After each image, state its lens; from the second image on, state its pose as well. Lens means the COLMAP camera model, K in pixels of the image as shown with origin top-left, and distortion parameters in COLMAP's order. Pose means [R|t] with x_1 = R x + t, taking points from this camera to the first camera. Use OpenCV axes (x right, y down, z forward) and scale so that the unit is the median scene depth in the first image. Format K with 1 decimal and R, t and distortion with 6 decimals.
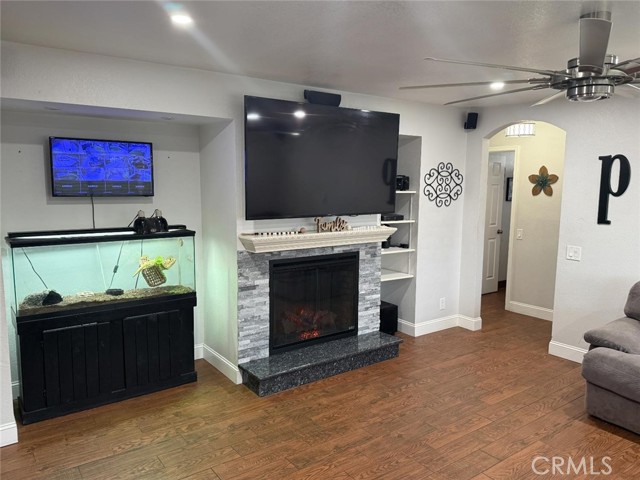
lens RADIAL K [[480.3, 0, 324.7], [0, 480.3, 239.2], [0, 0, 1]] dist [0.124718, -0.191003]
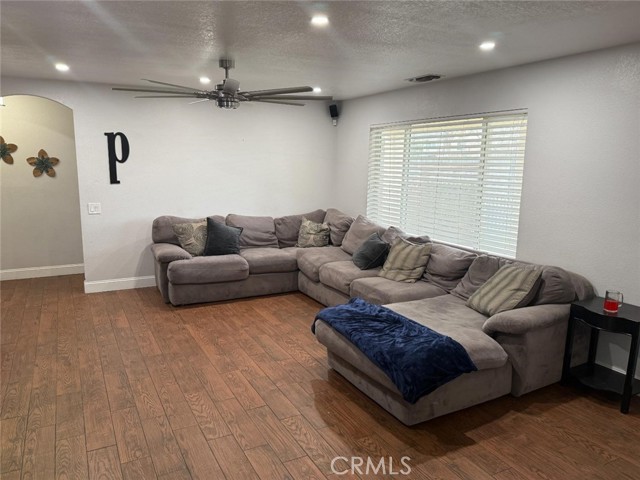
lens RADIAL K [[480.3, 0, 324.7], [0, 480.3, 239.2], [0, 0, 1]] dist [0.124718, -0.191003]
pose [[0.140713, -0.175759, 0.974325, -0.714073], [0.105231, 0.981197, 0.161801, -0.038842], [-0.984442, 0.079761, 0.156562, 0.235107]]
